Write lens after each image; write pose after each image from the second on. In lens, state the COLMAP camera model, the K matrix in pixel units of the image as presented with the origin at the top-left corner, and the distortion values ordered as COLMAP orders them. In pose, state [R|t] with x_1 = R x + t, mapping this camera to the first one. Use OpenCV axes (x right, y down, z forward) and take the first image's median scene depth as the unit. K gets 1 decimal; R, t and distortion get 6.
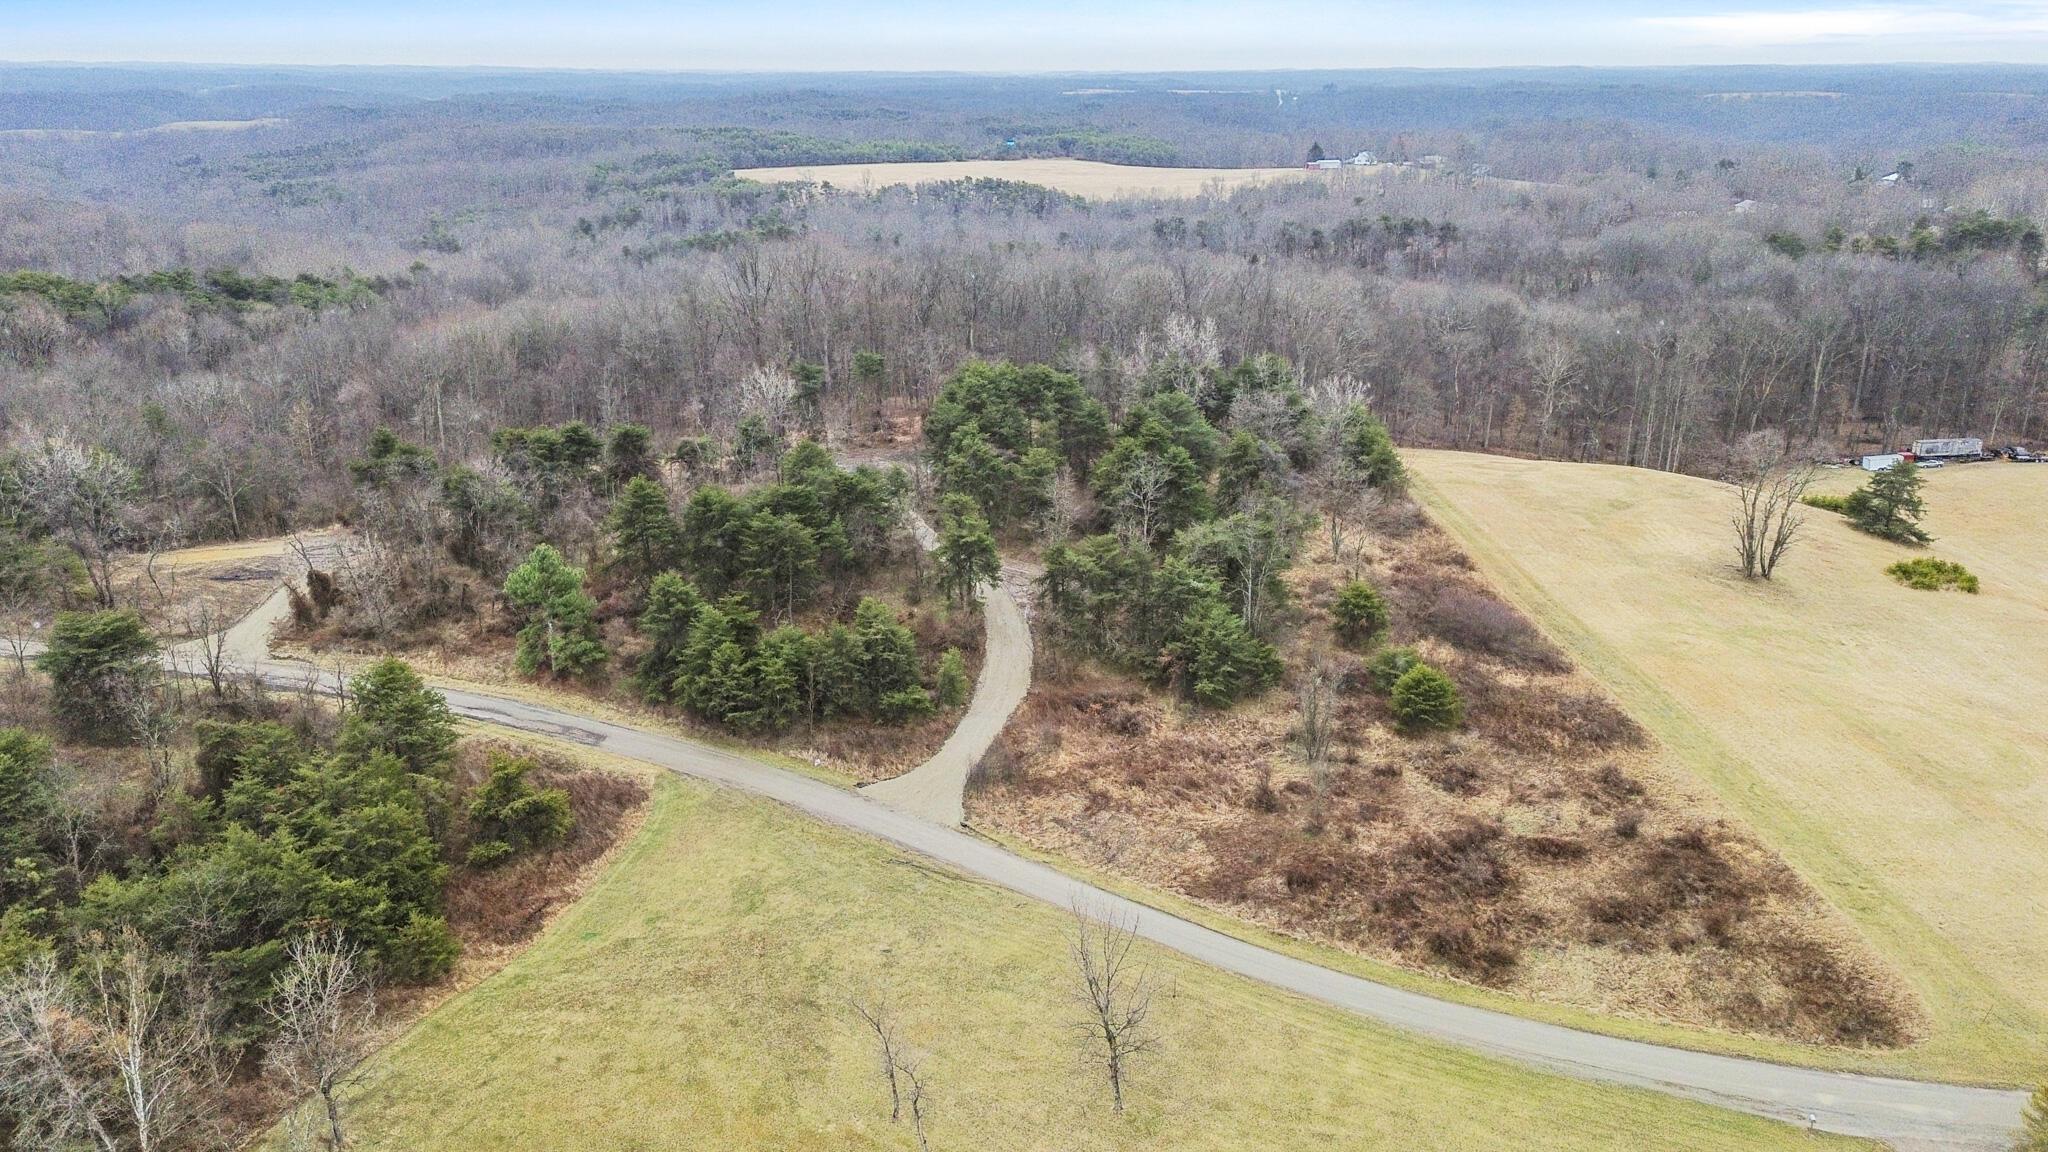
lens RADIAL K [[1487.0, 0, 1024.0], [0, 1487.0, 576.0], [0, 0, 1]] dist [0.073805, -0.059438]
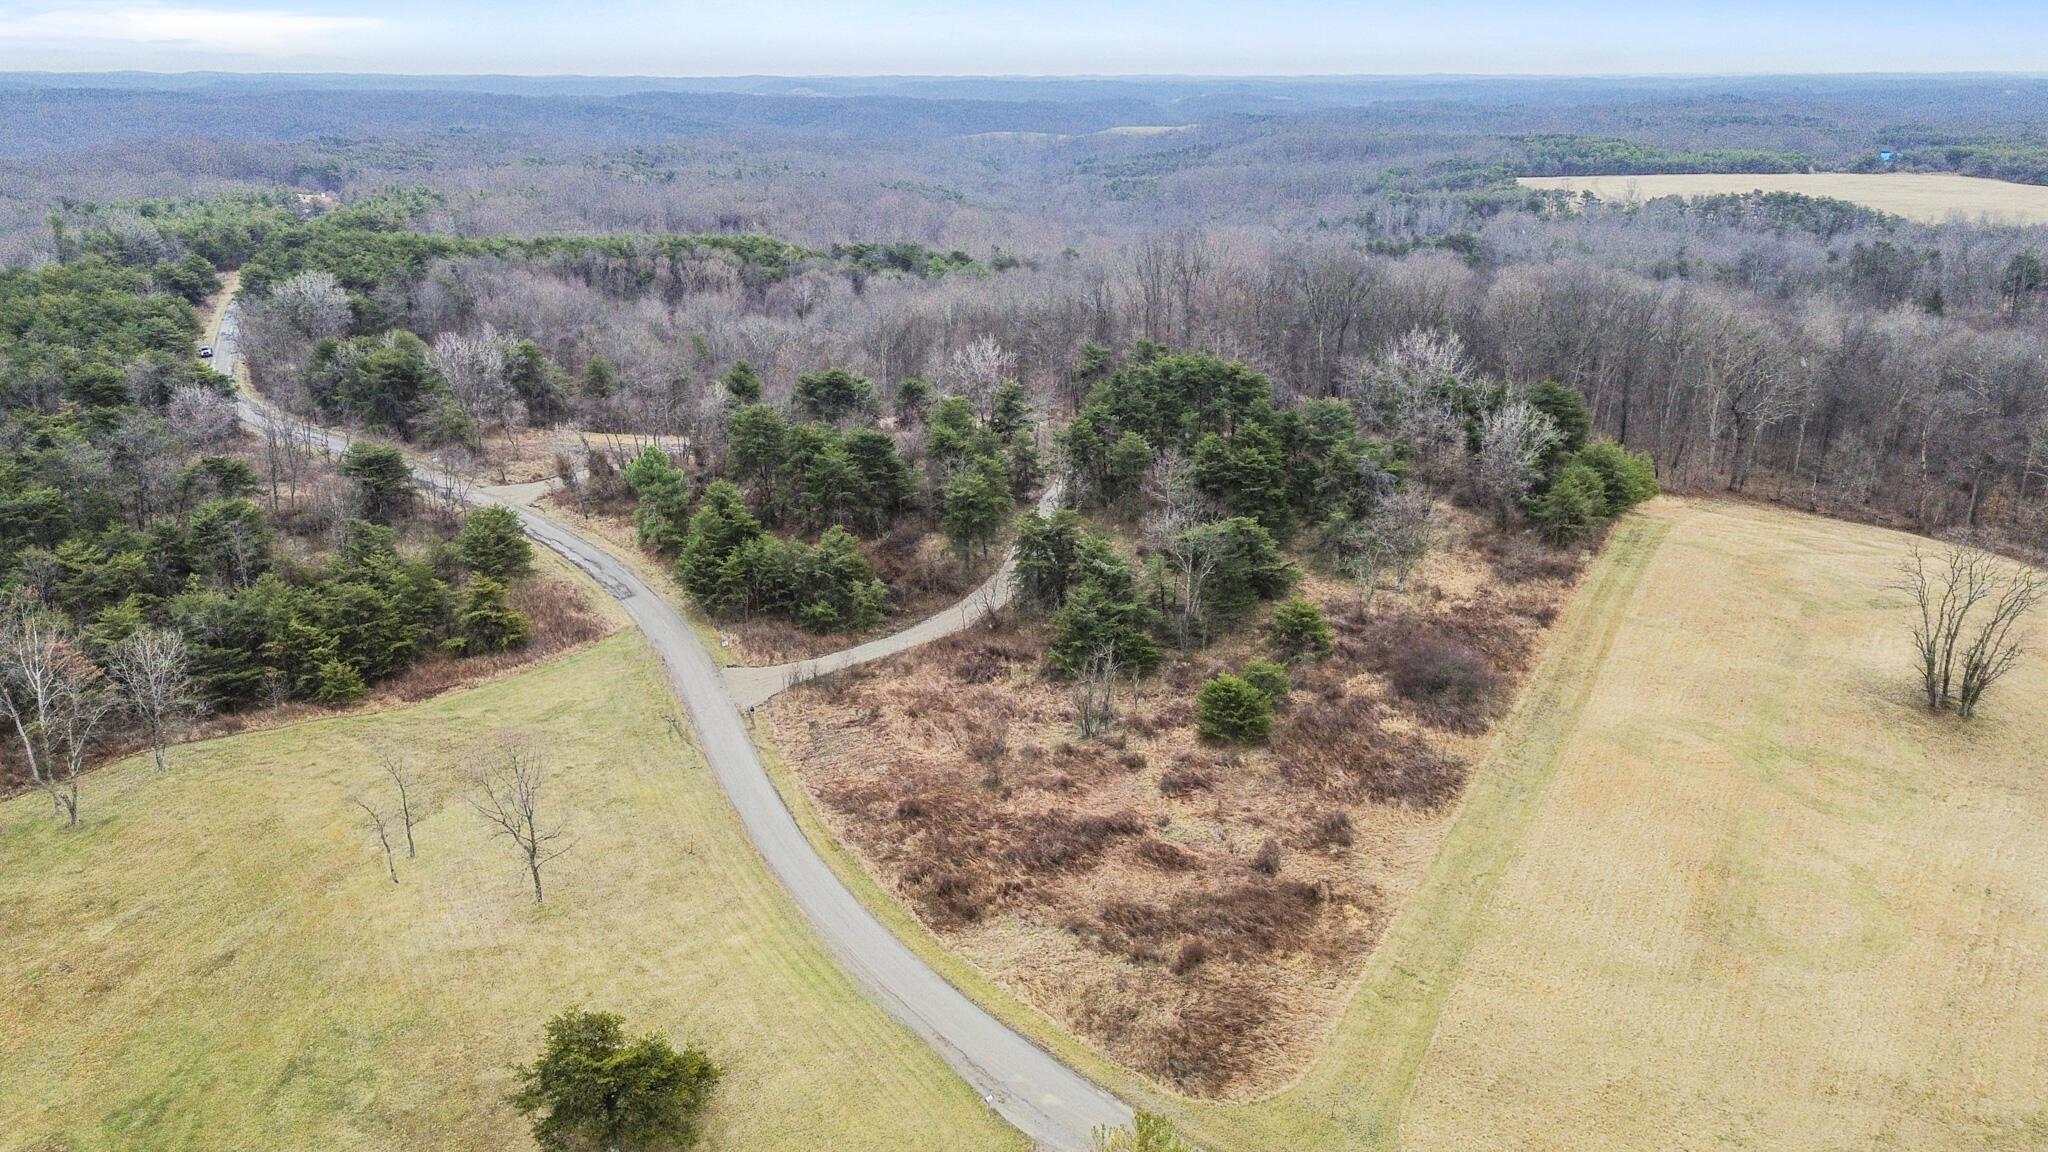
lens RADIAL K [[1487.0, 0, 1024.0], [0, 1487.0, 576.0], [0, 0, 1]] dist [0.073805, -0.059438]
pose [[0.830406, 0.175646, -0.528748, 0.119998], [-0.177668, 0.982944, 0.047496, -0.005404], [0.528072, 0.054501, 0.847449, 0.014504]]
